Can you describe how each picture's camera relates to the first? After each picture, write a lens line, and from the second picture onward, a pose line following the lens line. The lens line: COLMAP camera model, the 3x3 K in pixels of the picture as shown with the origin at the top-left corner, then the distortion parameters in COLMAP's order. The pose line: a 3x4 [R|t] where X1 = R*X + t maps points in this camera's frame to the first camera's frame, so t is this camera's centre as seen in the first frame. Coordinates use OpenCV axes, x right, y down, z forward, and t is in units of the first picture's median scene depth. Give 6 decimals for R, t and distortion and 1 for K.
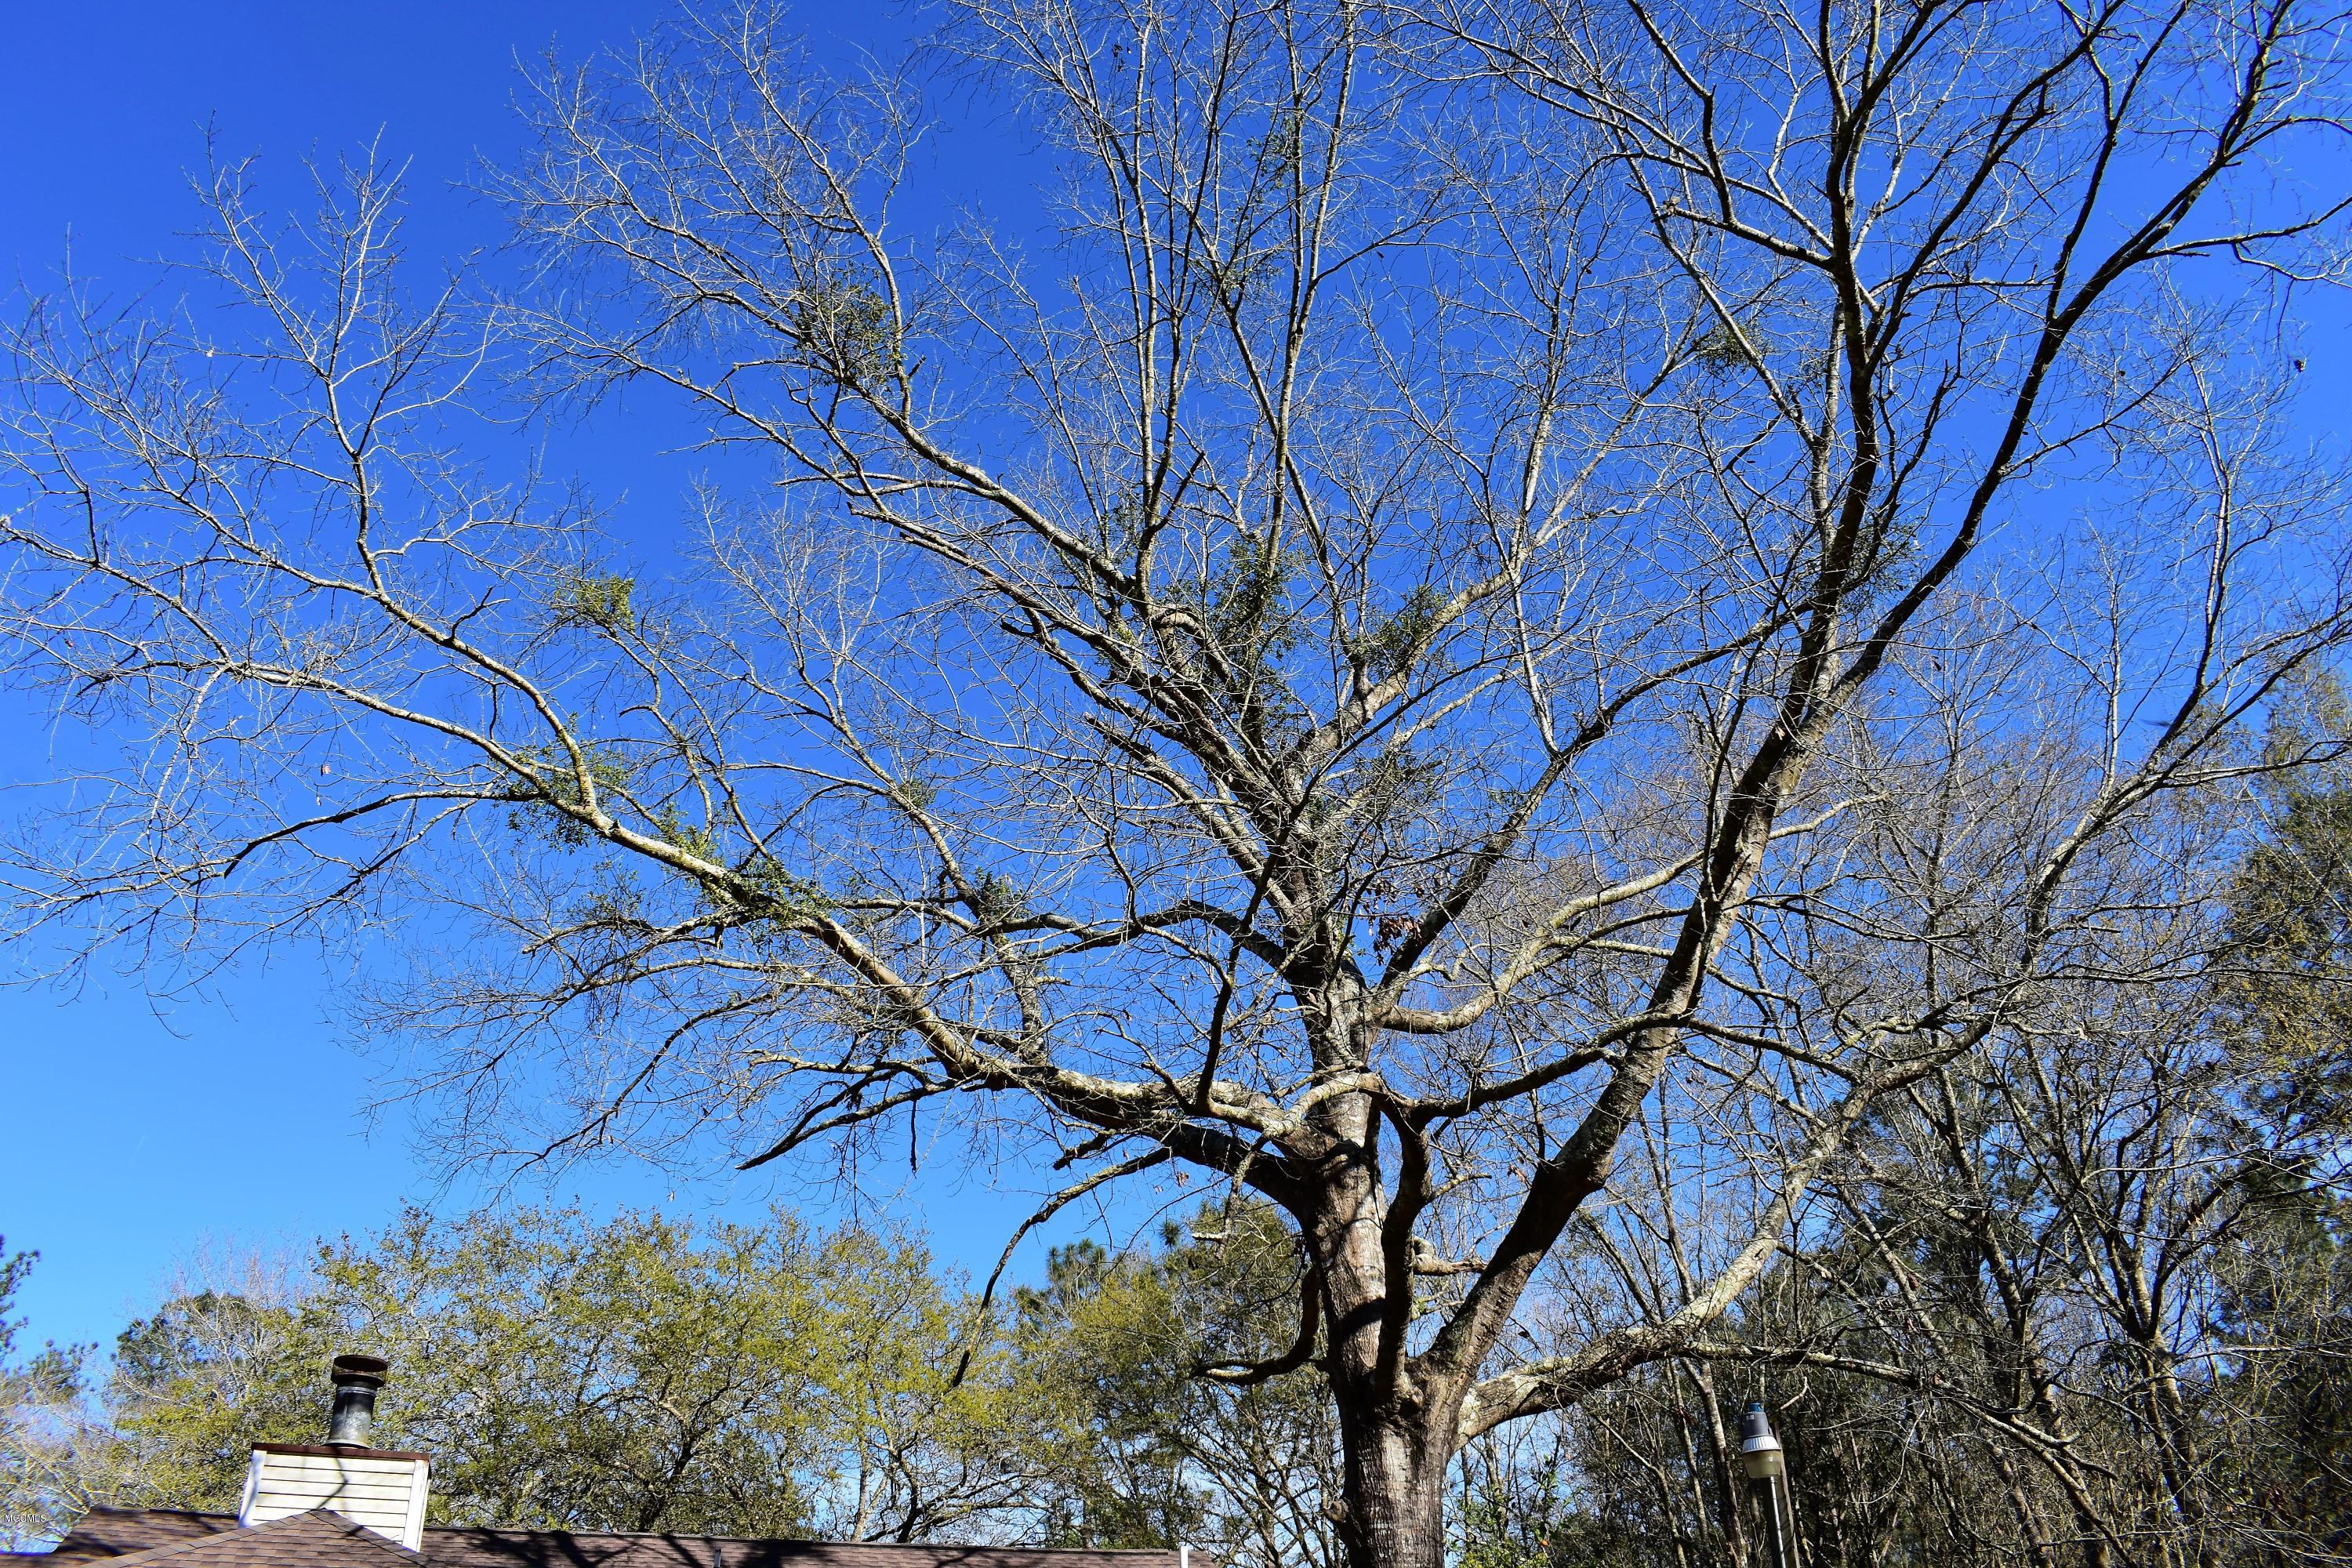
lens RADIAL K [[1841.3, 0, 1190.7], [0, 1841.3, 792.1], [0, 0, 1]] dist [-0.079941, 0.001543]
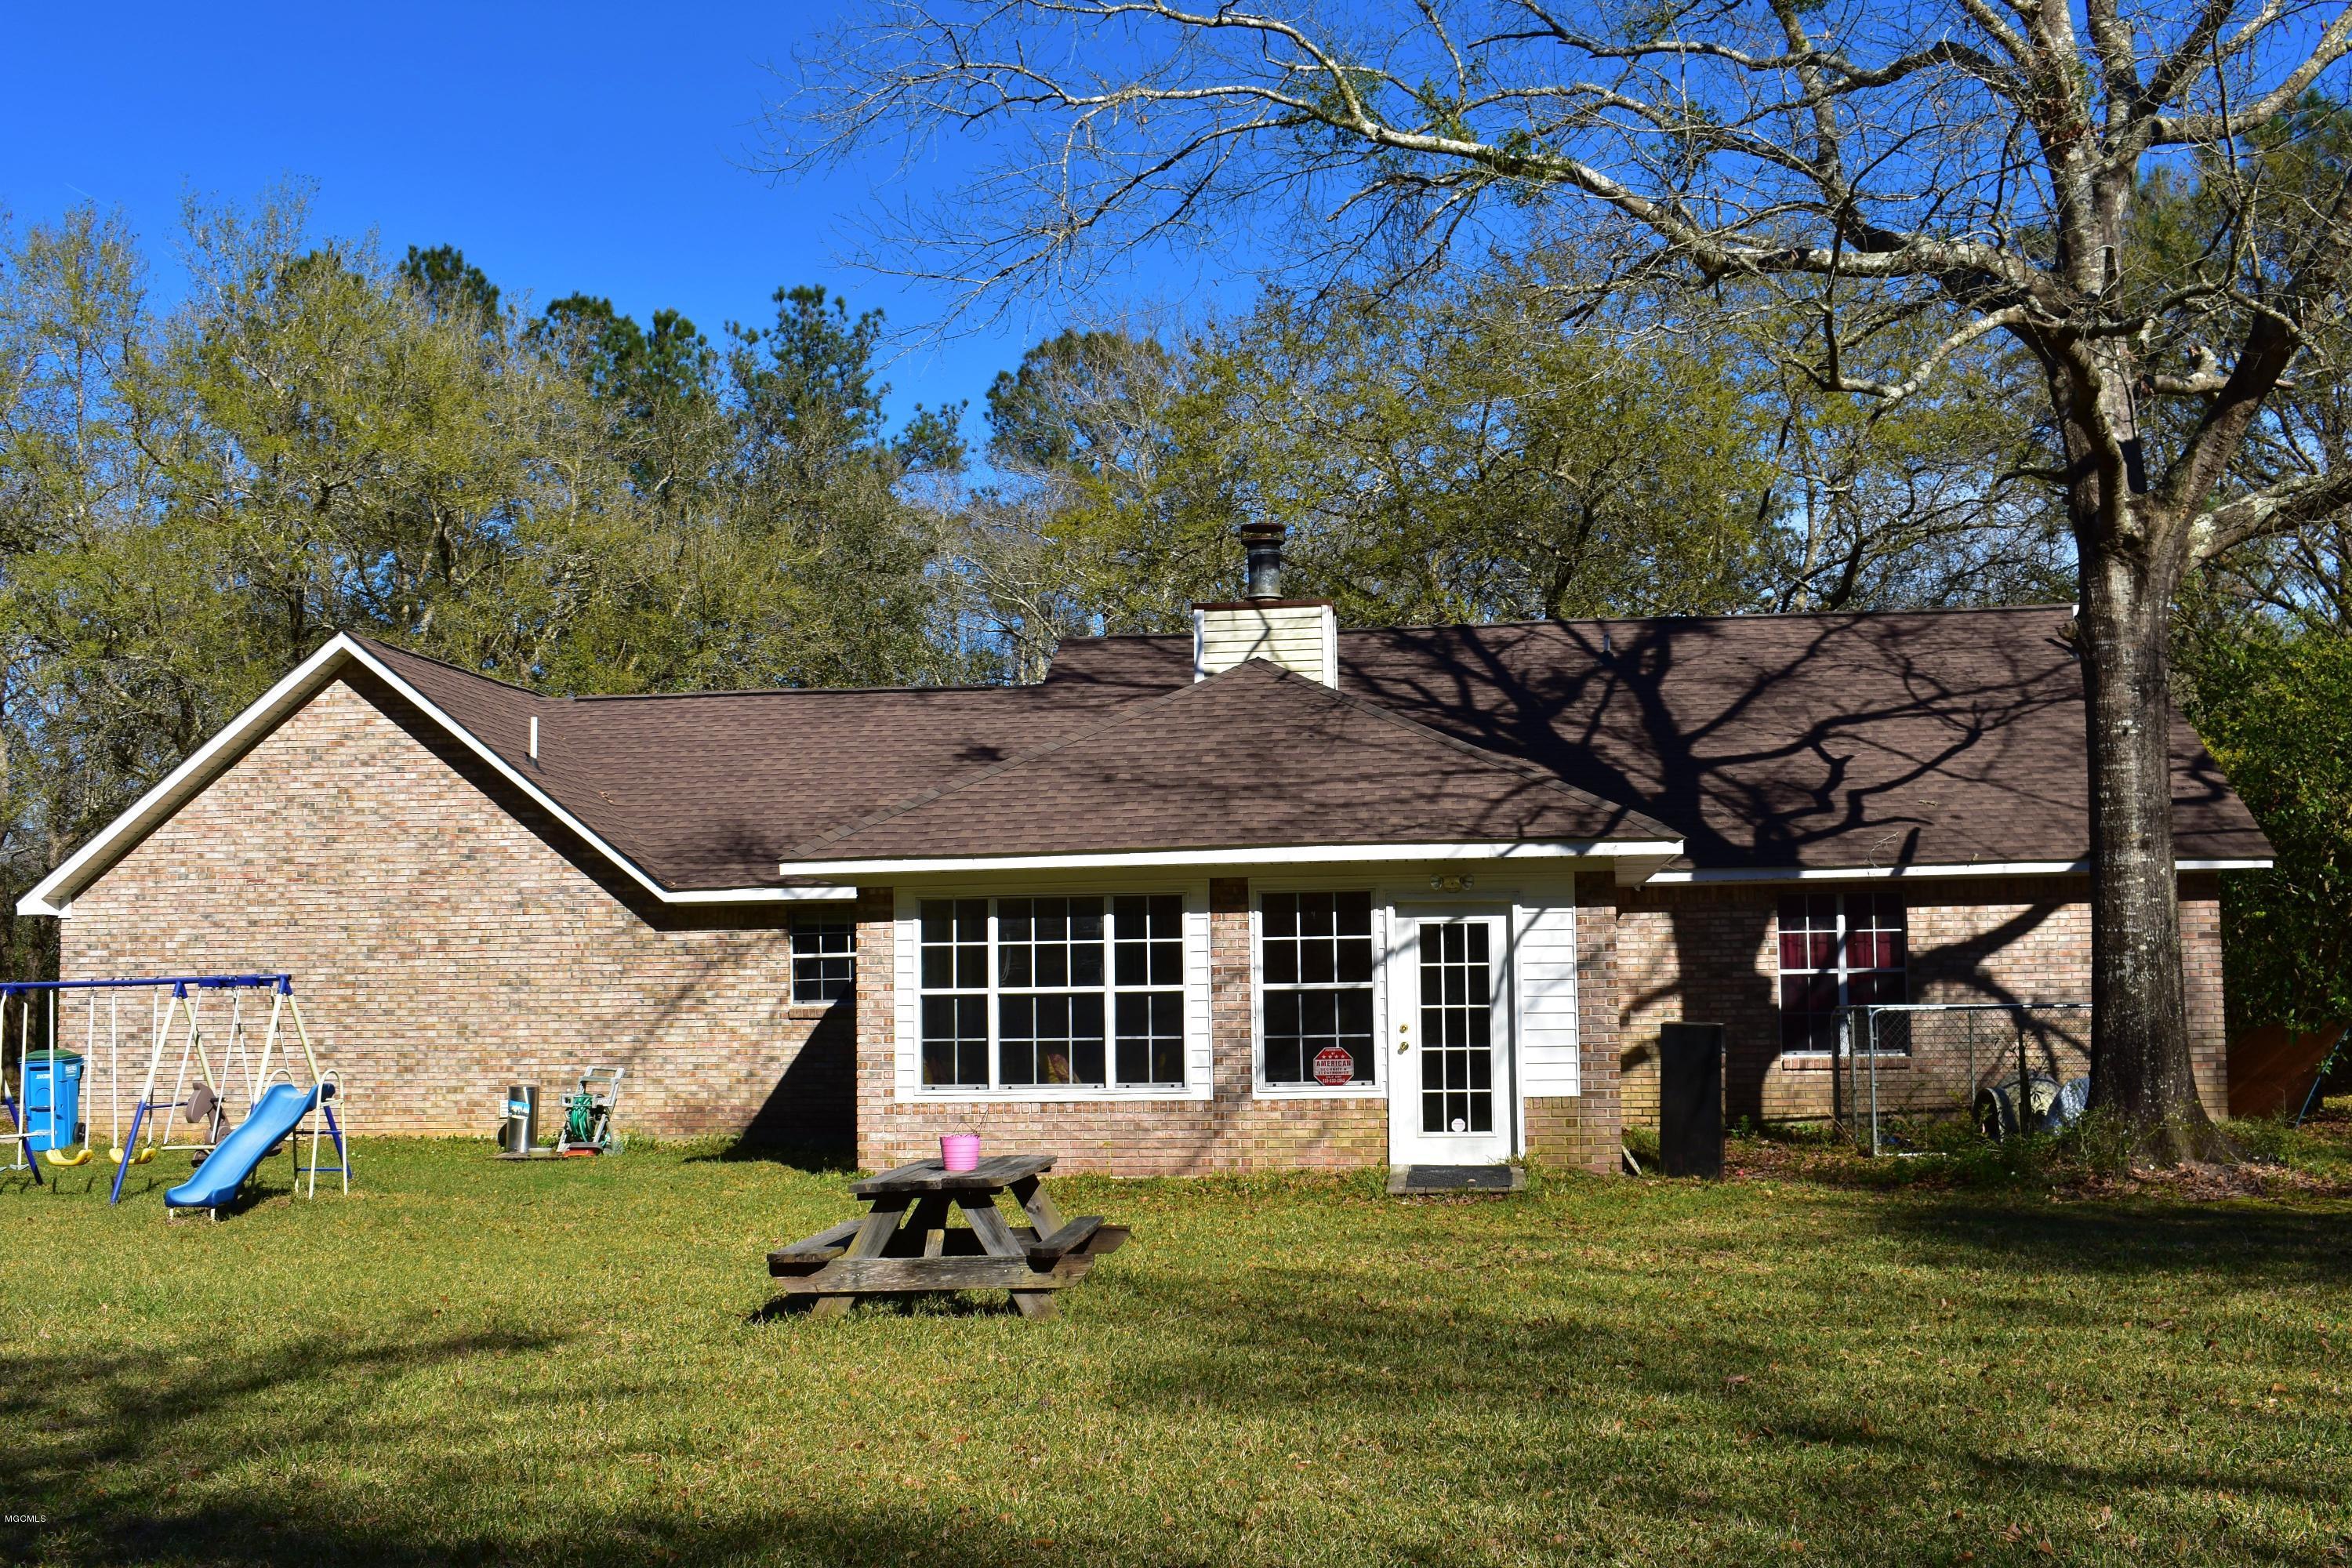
lens RADIAL K [[2580.1, 0, 1182.9], [0, 2580.1, 779.2], [0, 0, 1]] dist [-0.070467, 0.017252]
pose [[0.901834, -0.013220, -0.431880, 0.233105], [0.217300, 0.877809, 0.426887, -0.289071], [0.373465, -0.478828, 0.794511, -0.470486]]
